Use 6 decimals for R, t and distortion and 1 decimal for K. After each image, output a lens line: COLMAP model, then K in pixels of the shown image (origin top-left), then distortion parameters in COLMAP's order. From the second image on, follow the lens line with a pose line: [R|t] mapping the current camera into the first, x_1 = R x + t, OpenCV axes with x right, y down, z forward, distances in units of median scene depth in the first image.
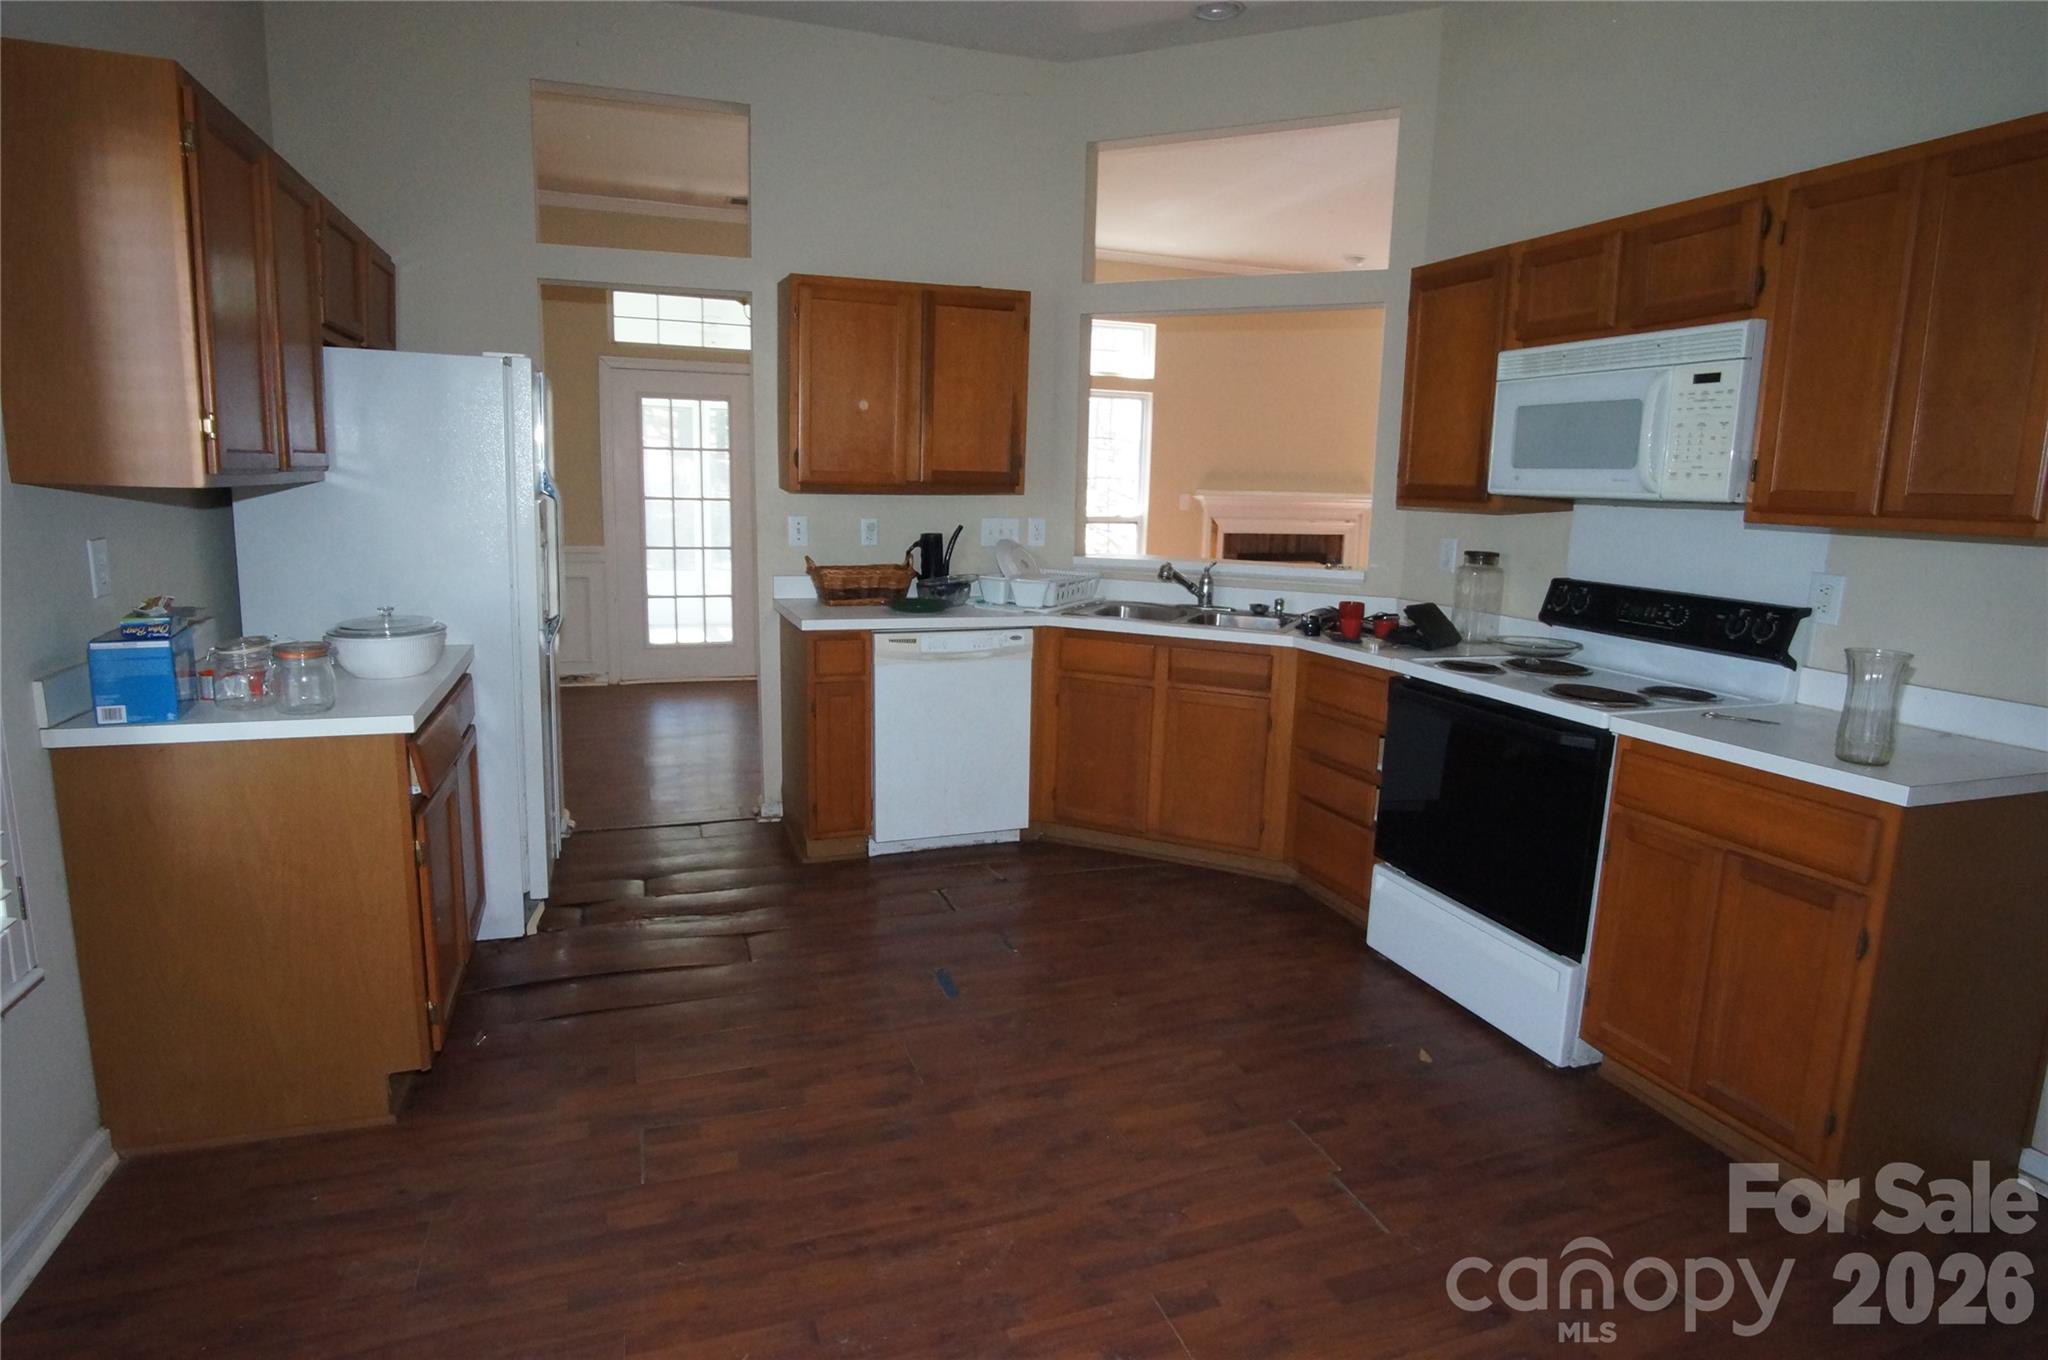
lens RADIAL K [[1080.7, 0, 1024.0], [0, 1080.7, 680.0], [0, 0, 1]] dist [-0.022962, -0.000199]
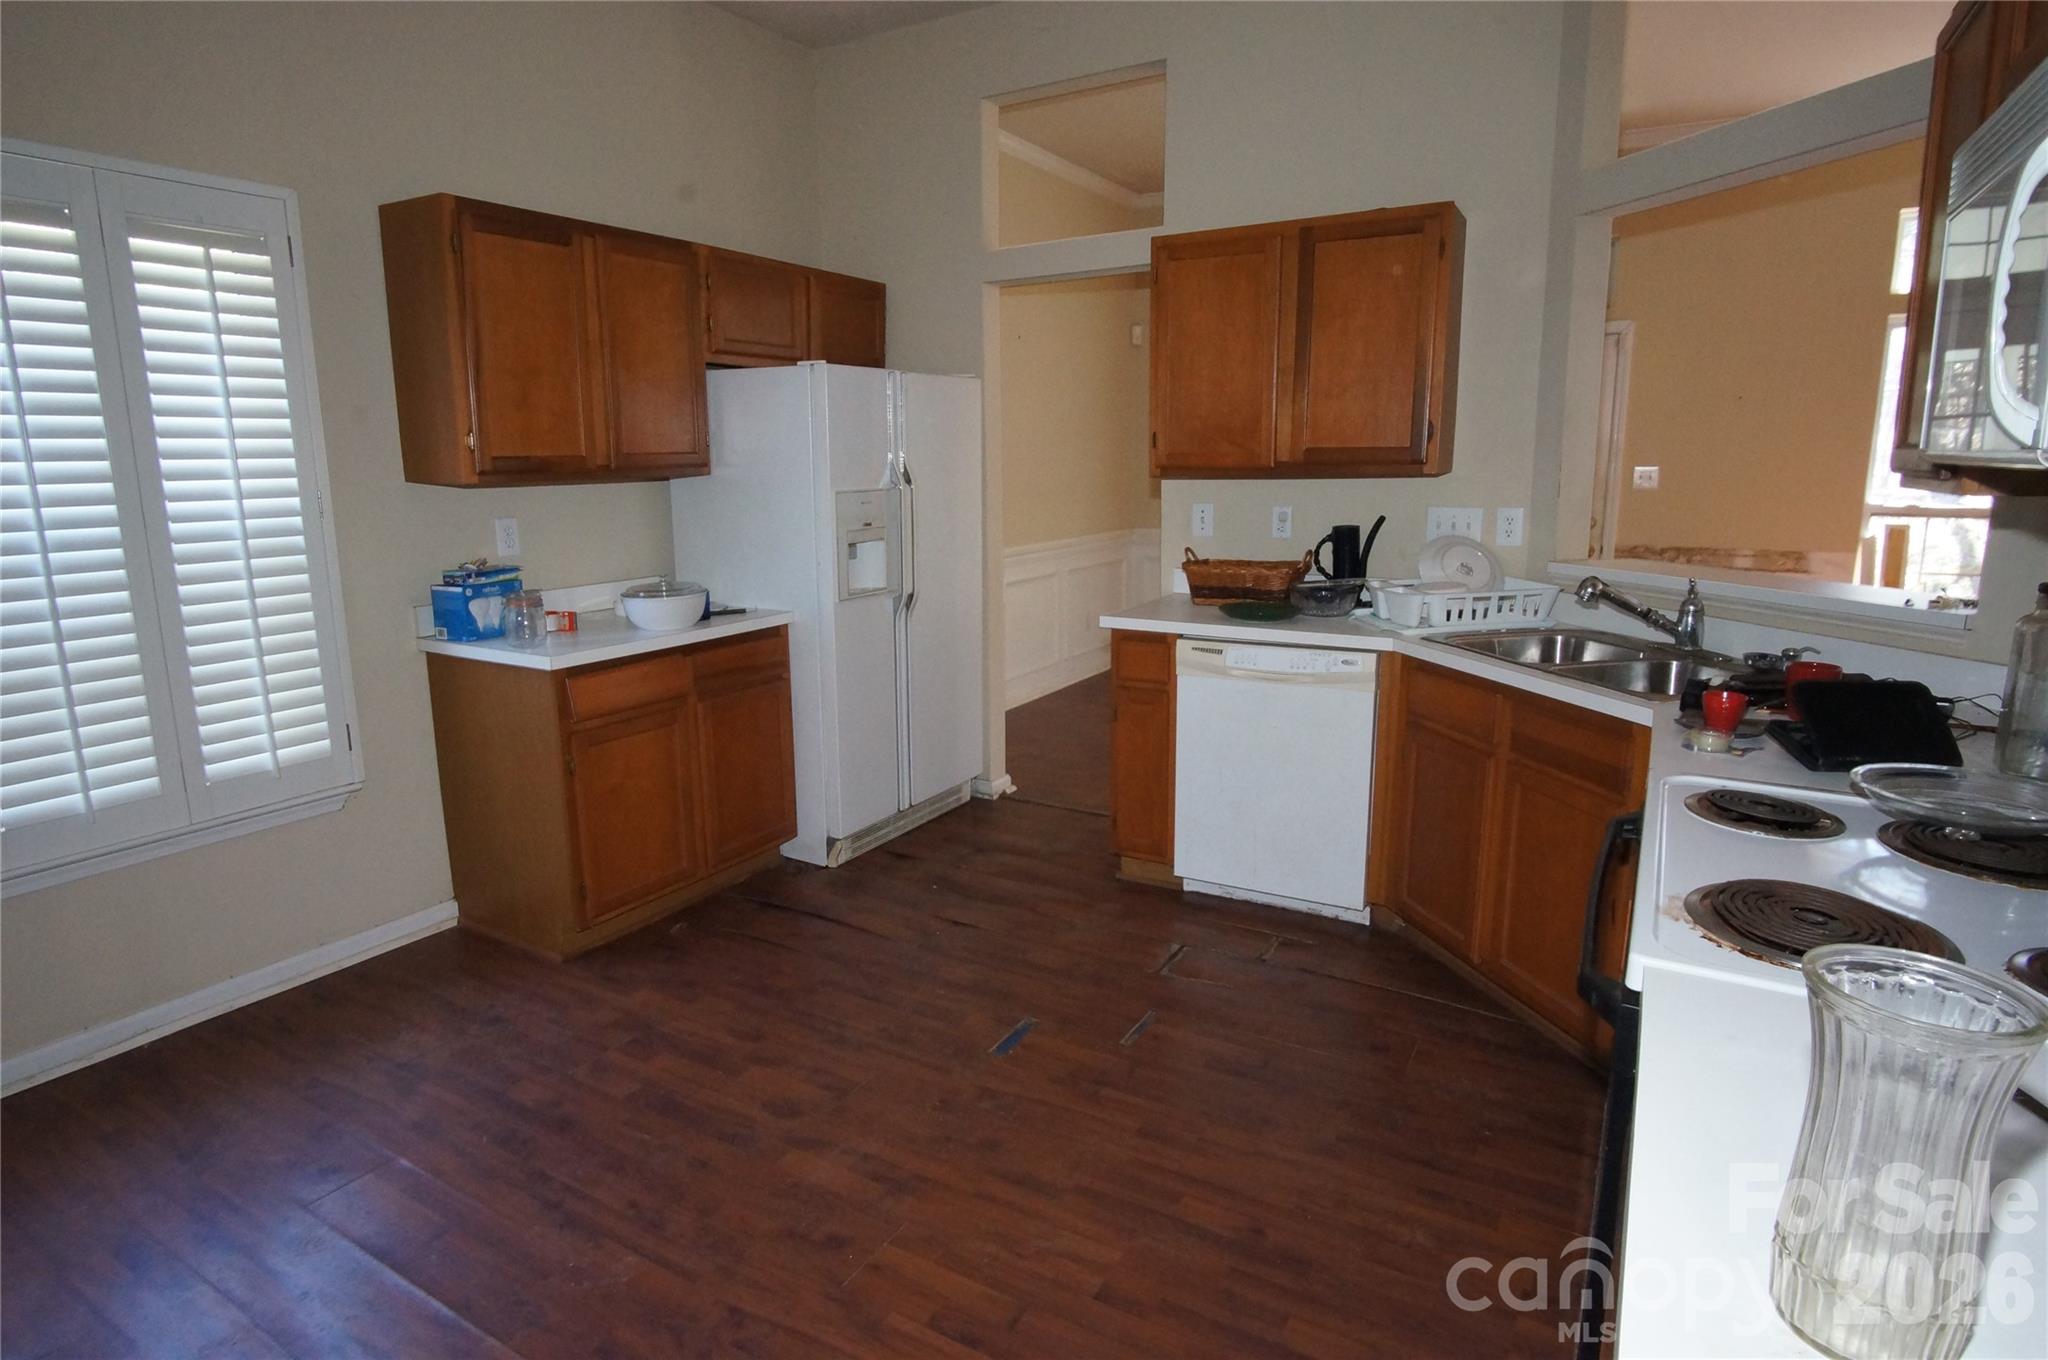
lens RADIAL K [[1096.1, 0, 1024.0], [0, 1096.1, 680.0], [0, 0, 1]] dist [-0.030823, 0.000108]
pose [[0.636720, 0.125429, -0.760825, 0.457509], [-0.116892, 0.990979, 0.065547, -0.052905], [0.762184, 0.047199, 0.645638, 0.333044]]
